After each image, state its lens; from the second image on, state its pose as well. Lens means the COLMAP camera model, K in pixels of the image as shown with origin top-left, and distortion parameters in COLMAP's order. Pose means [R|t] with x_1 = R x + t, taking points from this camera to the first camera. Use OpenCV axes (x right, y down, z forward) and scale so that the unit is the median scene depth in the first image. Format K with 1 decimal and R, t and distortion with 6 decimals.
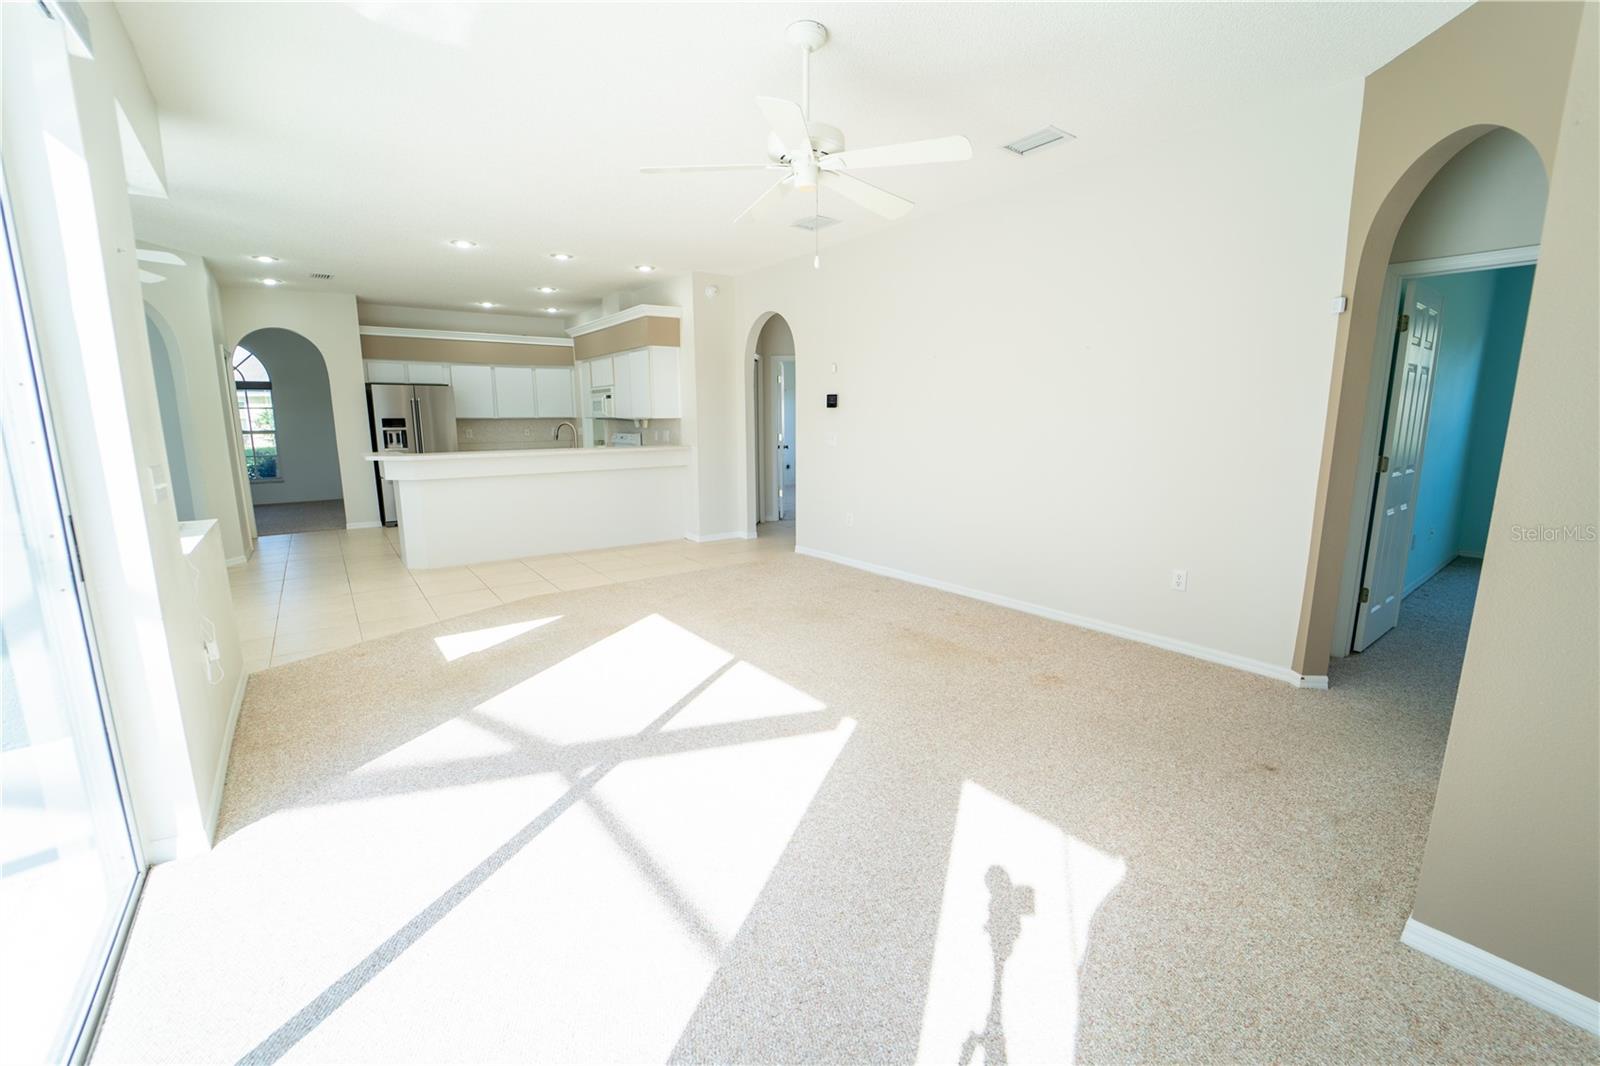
lens RADIAL K [[650.2, 0, 799.3], [0, 650.2, 531.4], [0, 0, 1]] dist [-0.022112, -0.000593]
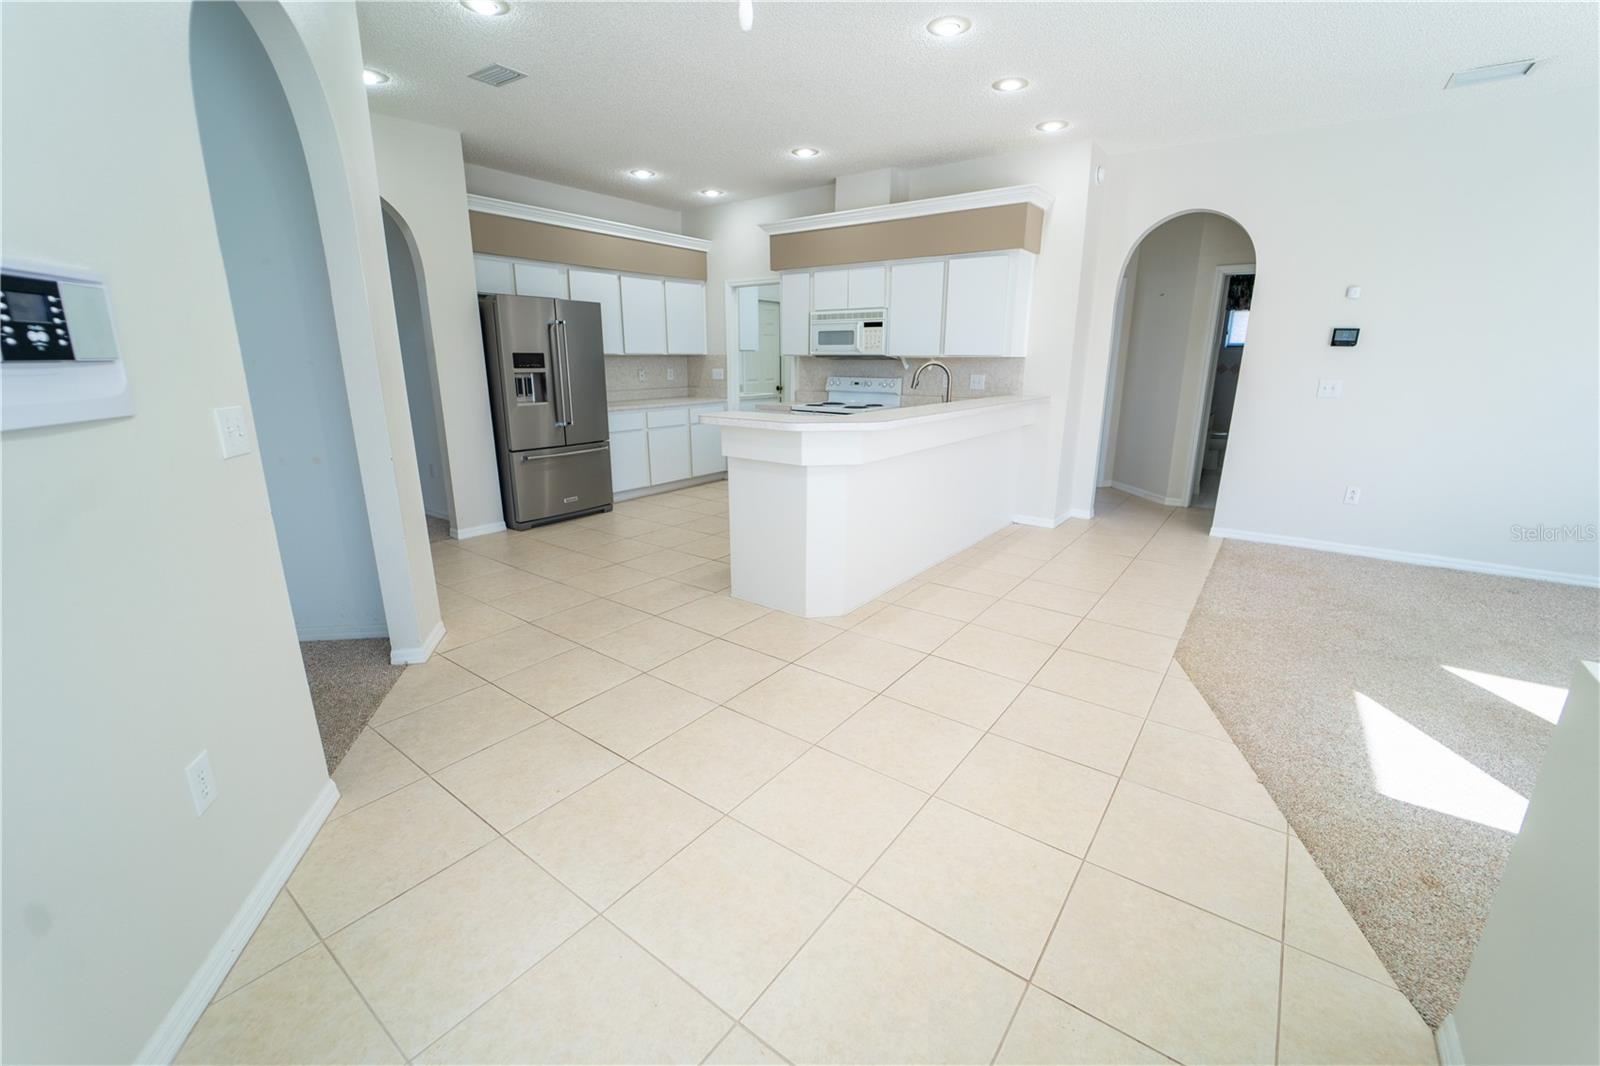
lens RADIAL K [[650.2, 0, 799.3], [0, 650.2, 531.4], [0, 0, 1]] dist [-0.022112, -0.000593]
pose [[0.959973, -0.067633, 0.271803, -0.567051], [0.043246, 0.994562, 0.094740, -0.055458], [-0.276733, -0.079194, 0.957678, 0.333322]]
